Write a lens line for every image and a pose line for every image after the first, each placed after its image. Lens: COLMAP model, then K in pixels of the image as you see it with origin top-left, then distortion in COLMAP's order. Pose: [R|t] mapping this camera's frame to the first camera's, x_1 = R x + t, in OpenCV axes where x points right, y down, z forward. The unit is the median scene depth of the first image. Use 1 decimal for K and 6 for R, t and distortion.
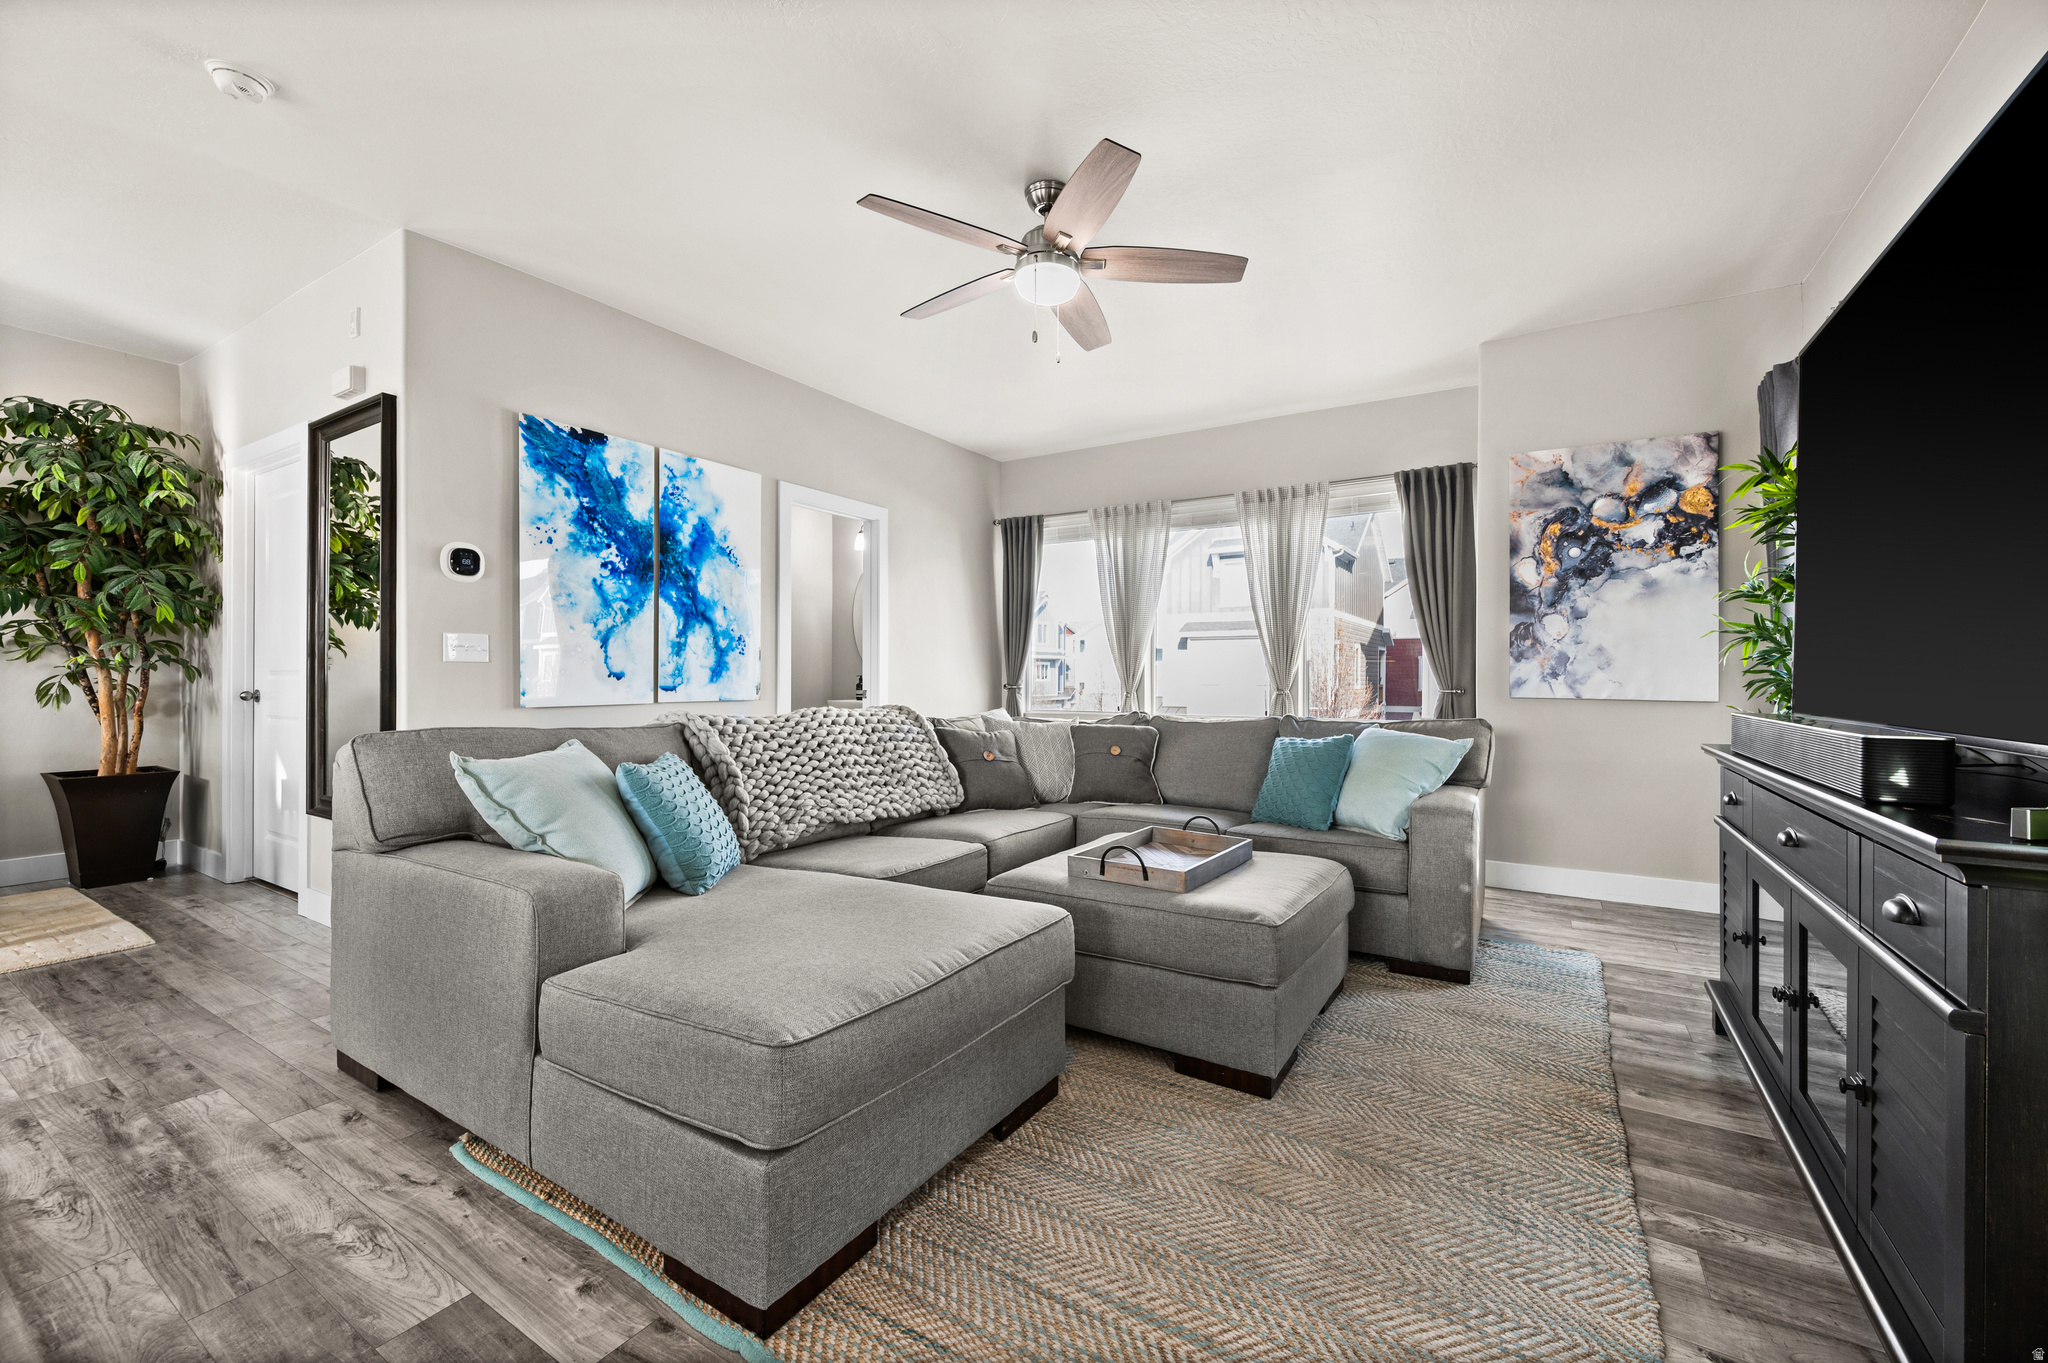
lens RADIAL K [[817.9, 0, 1033.8], [0, 817.9, 673.0], [0, 0, 1]] dist [0.000558, 0.000350]
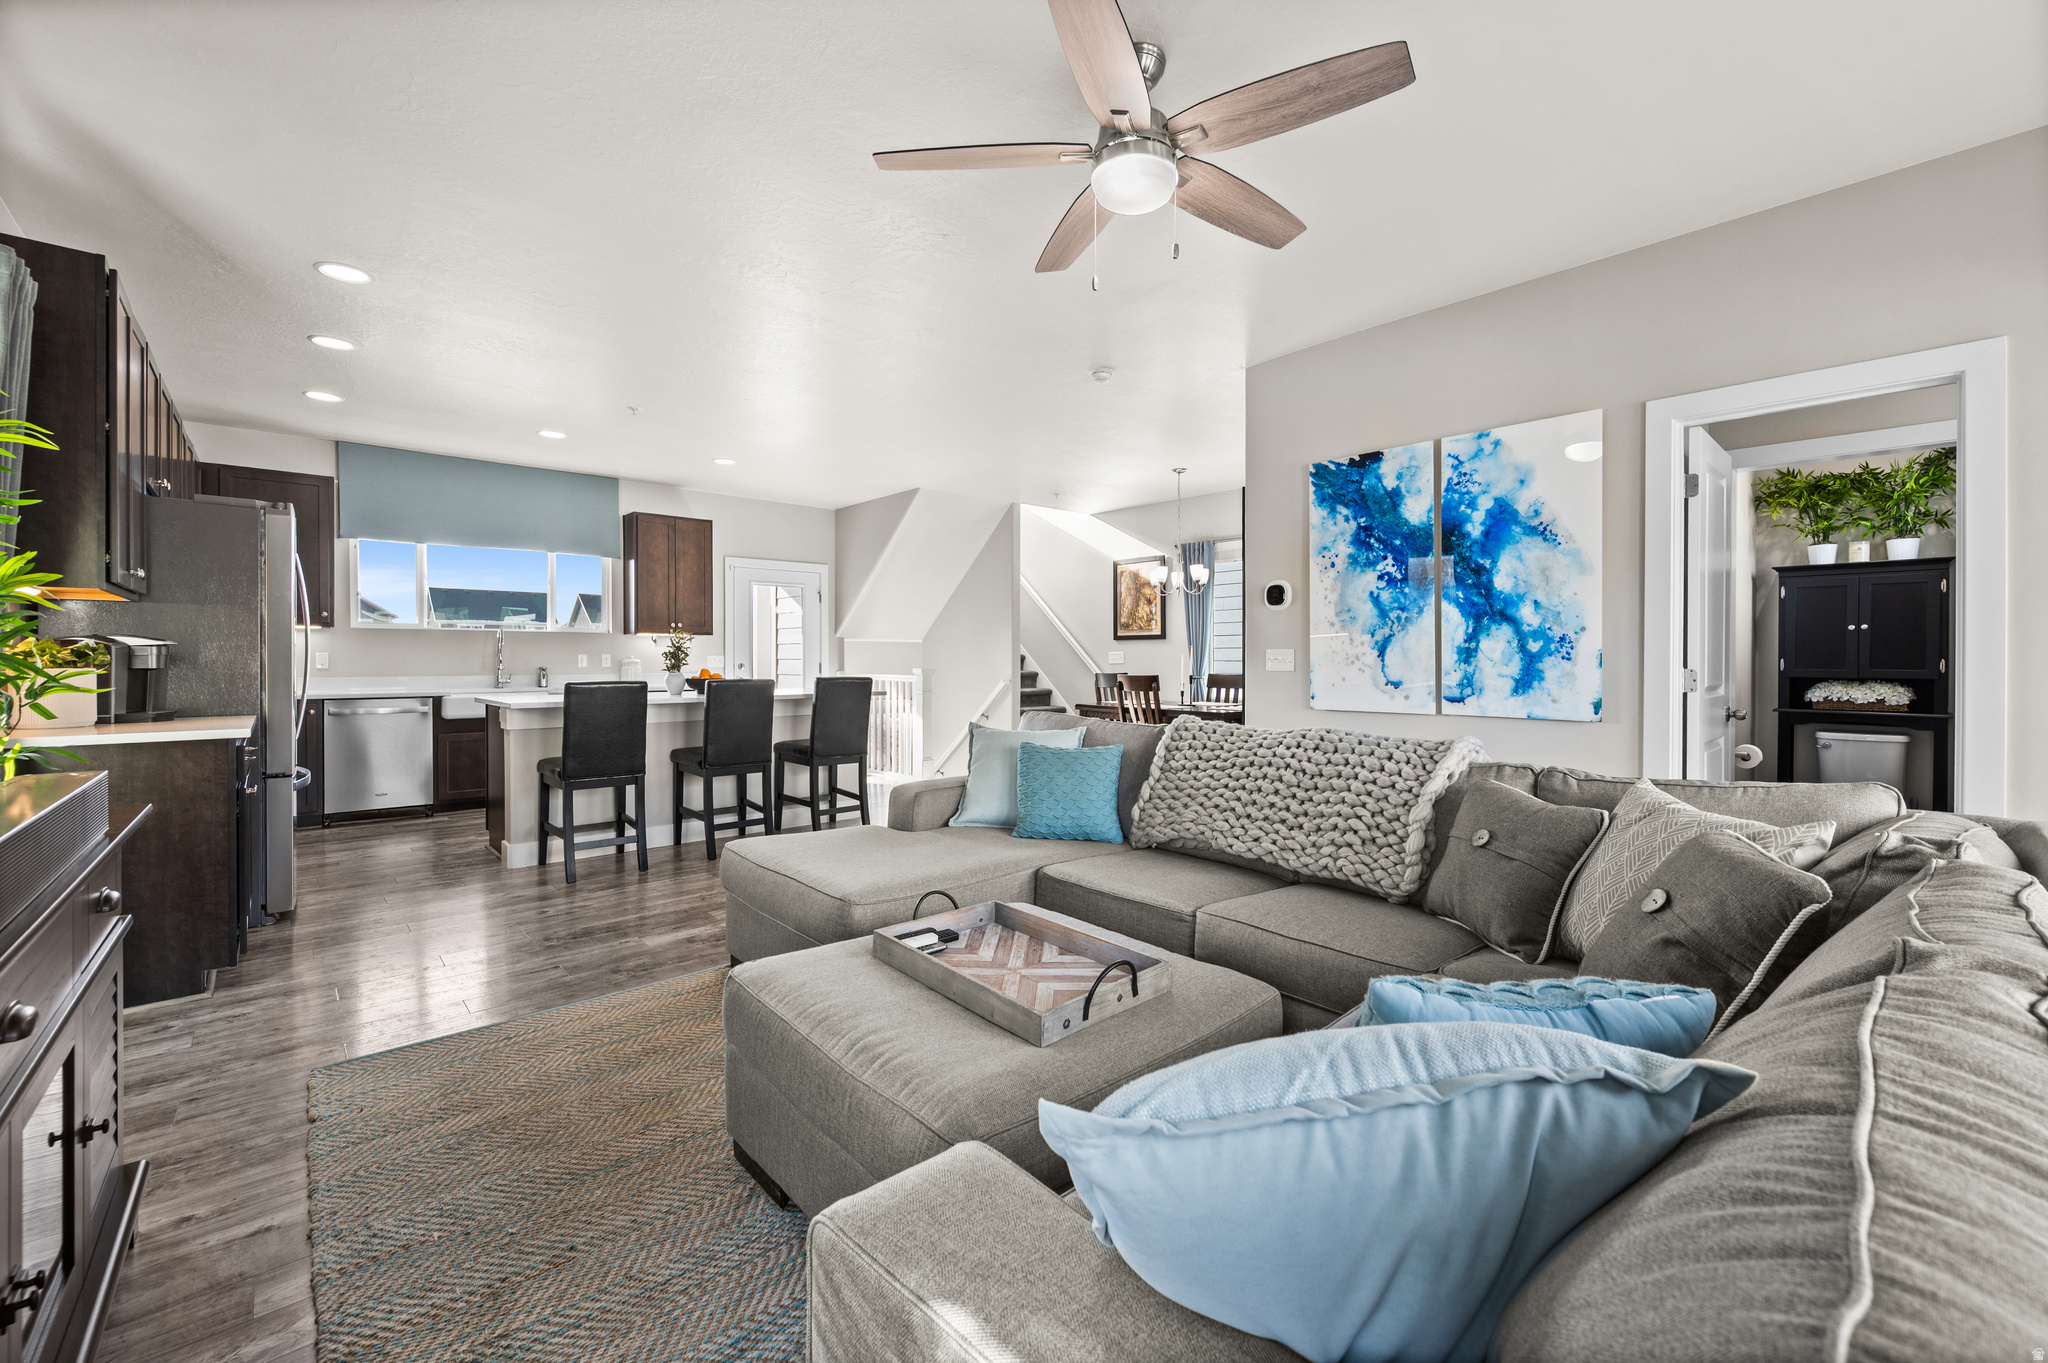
lens RADIAL K [[817.9, 0, 1033.8], [0, 817.9, 673.0], [0, 0, 1]] dist [0.000558, 0.000350]
pose [[-0.267611, 0.009957, -0.963476, 0.557316], [-0.000432, 0.999945, 0.010454, -0.019973], [0.963527, 0.003214, -0.267592, 0.803646]]
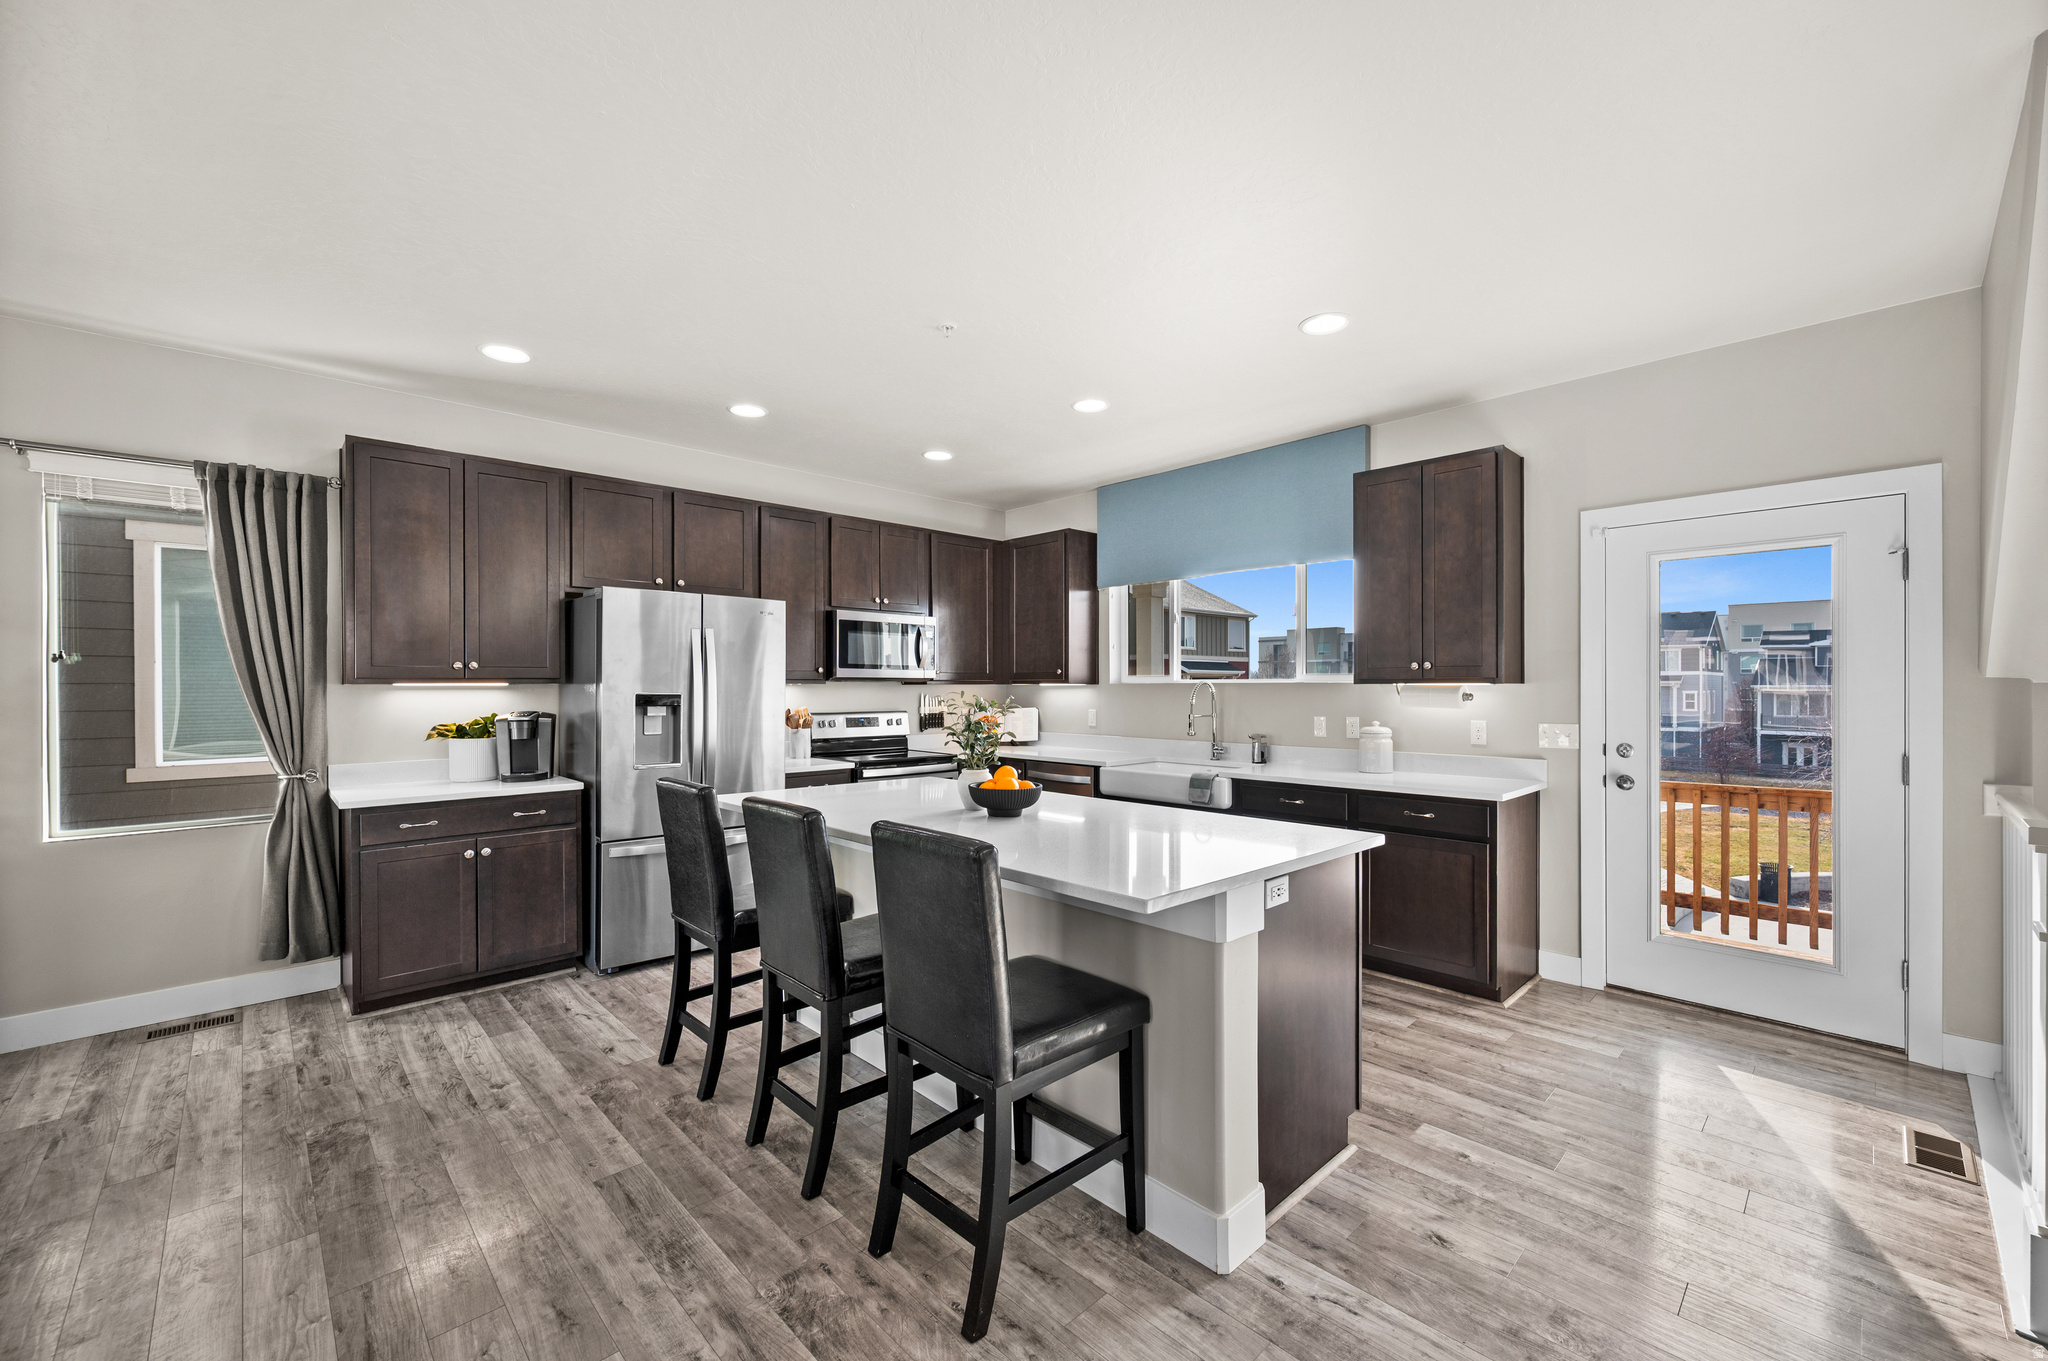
lens RADIAL K [[838.0, 0, 1024.0], [0, 838.0, 680.5], [0, 0, 1]] dist [-0.000372, 0.000020]
pose [[-0.969235, -0.005059, 0.246084, -0.809733], [-0.005516, 0.999984, -0.001166, -0.088226], [-0.246075, -0.002487, -0.969248, 0.601325]]
